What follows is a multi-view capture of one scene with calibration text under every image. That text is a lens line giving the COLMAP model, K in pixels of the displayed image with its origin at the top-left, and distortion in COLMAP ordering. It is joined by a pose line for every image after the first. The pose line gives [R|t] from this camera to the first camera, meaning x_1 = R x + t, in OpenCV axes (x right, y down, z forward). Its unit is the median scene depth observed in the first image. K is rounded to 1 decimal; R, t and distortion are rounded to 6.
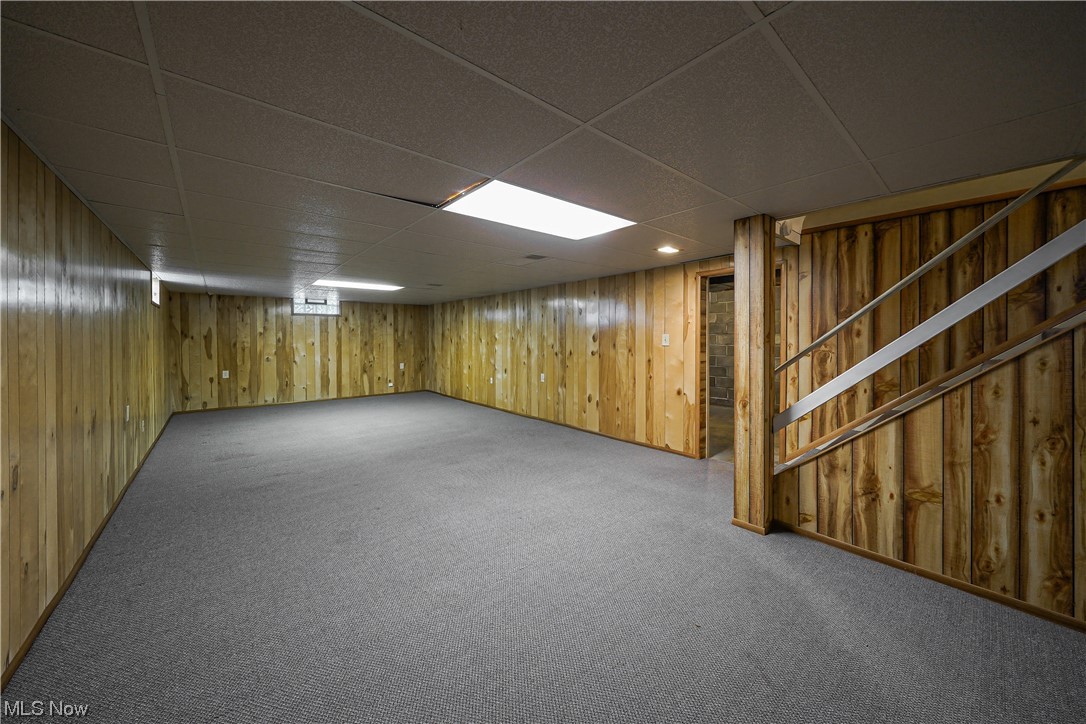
lens RADIAL K [[380.1, 0, 539.5], [0, 380.1, 353.9], [0, 0, 1]] dist [-0.005749, -0.000009]
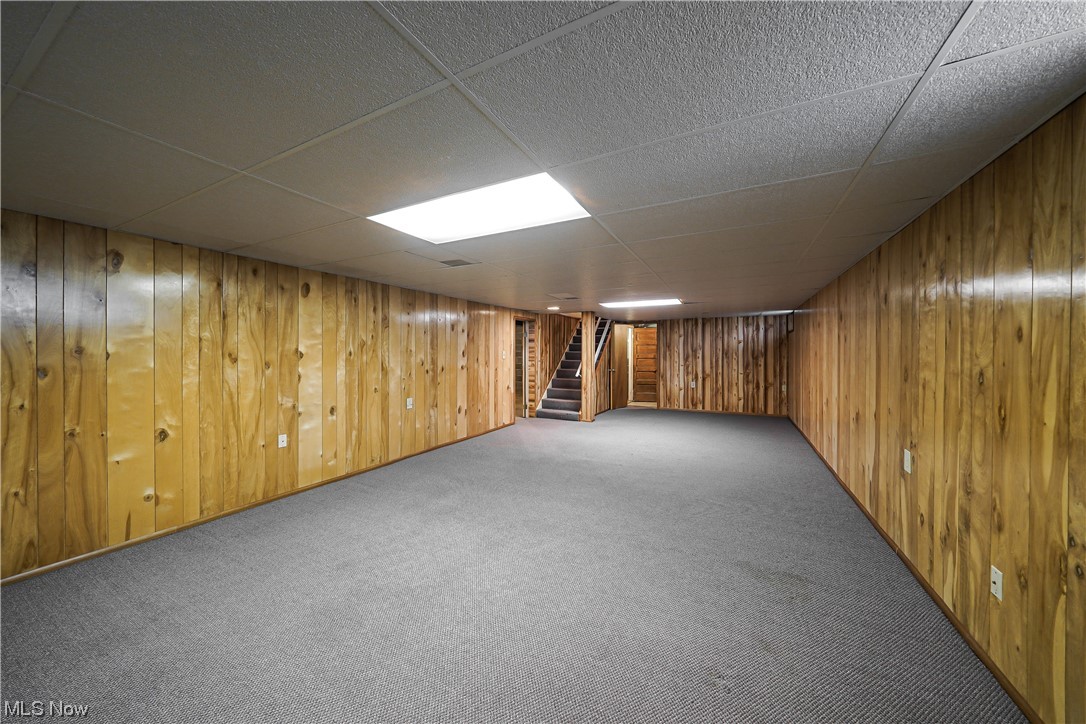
lens RADIAL K [[380.1, 0, 539.5], [0, 380.1, 353.9], [0, 0, 1]] dist [-0.005749, -0.000009]
pose [[-0.375220, -0.006111, 0.926916, -0.886014], [0.029961, 0.999376, 0.018718, -0.050272], [-0.926452, 0.034795, -0.374802, 1.112962]]
